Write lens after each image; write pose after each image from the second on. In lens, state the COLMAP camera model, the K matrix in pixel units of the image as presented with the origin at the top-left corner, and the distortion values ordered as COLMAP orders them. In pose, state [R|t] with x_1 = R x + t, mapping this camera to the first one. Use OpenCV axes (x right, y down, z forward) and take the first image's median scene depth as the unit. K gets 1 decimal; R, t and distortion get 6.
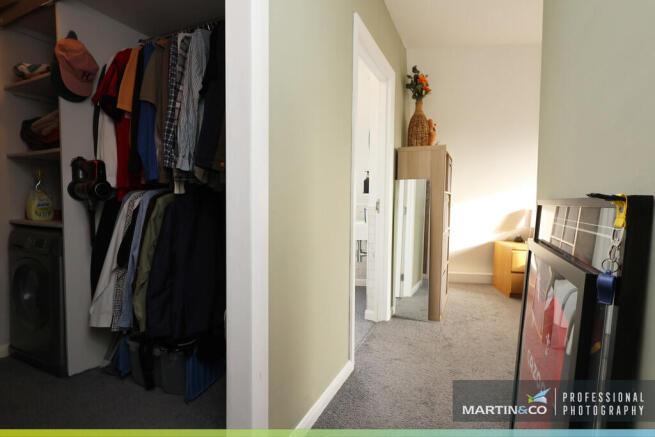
lens RADIAL K [[297.1, 0, 327.5], [0, 297.1, 218.5], [0, 0, 1]] dist [-0.019621, 0.000026]
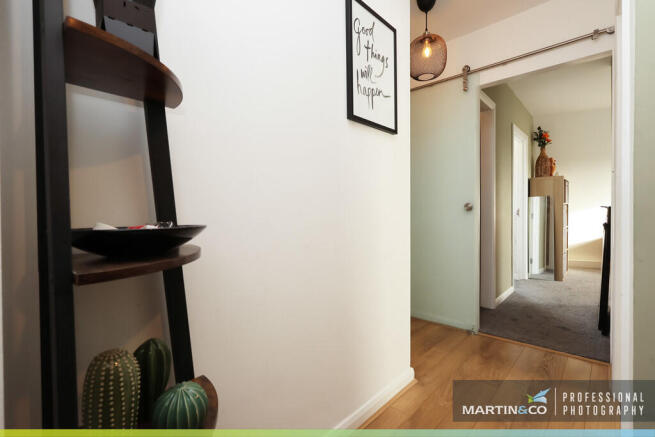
lens RADIAL K [[304.2, 0, 327.5], [0, 304.2, 218.5], [0, 0, 1]] dist [0.001407, 0.000236]
pose [[0.960008, -0.012750, -0.279683, -0.361112], [0.000572, 0.999050, -0.043580, 0.062375], [0.279973, 0.041677, 0.959103, -0.913046]]
